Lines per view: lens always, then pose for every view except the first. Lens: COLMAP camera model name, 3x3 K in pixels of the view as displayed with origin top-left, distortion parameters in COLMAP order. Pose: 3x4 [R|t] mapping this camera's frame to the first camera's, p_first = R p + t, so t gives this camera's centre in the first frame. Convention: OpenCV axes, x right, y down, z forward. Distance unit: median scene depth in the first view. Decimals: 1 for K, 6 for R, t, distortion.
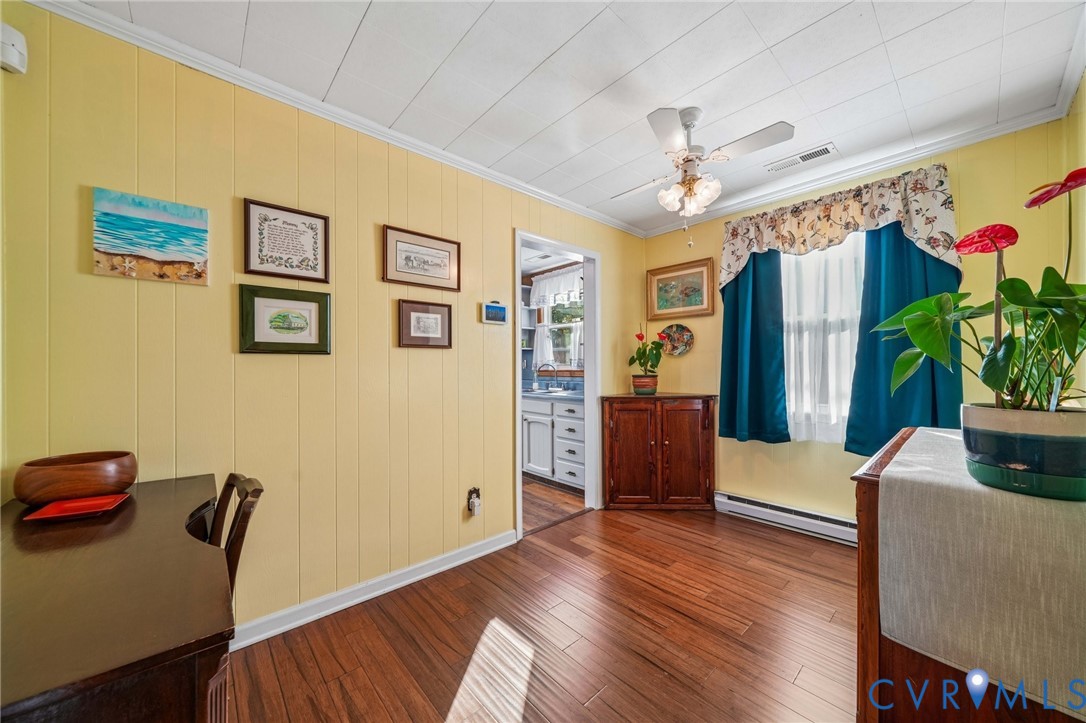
lens RADIAL K [[389.8, 0, 543.6], [0, 389.8, 366.8], [0, 0, 1]] dist [0.000642, 0.000096]
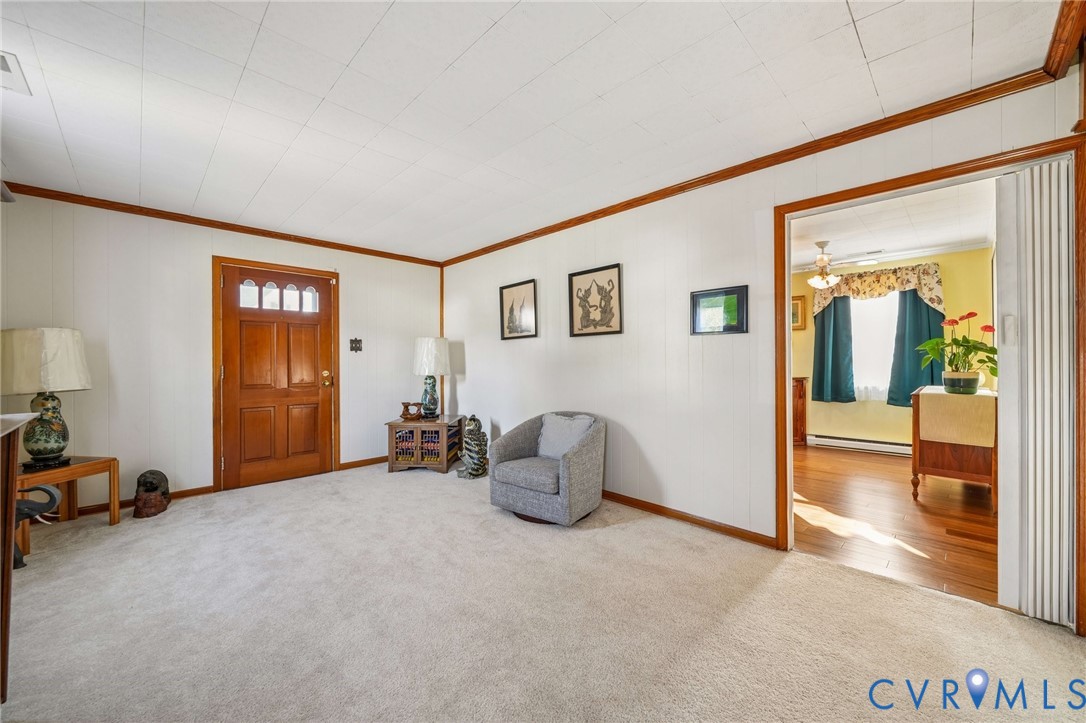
lens RADIAL K [[415.9, 0, 543.0], [0, 415.9, 361.5], [0, 0, 1]] dist [0.000026, -0.000034]
pose [[0.998972, 0.003856, 0.045164, -1.010508], [-0.004045, 0.999983, 0.004099, 0.002331], [-0.045147, -0.004278, 0.998971, -0.966720]]
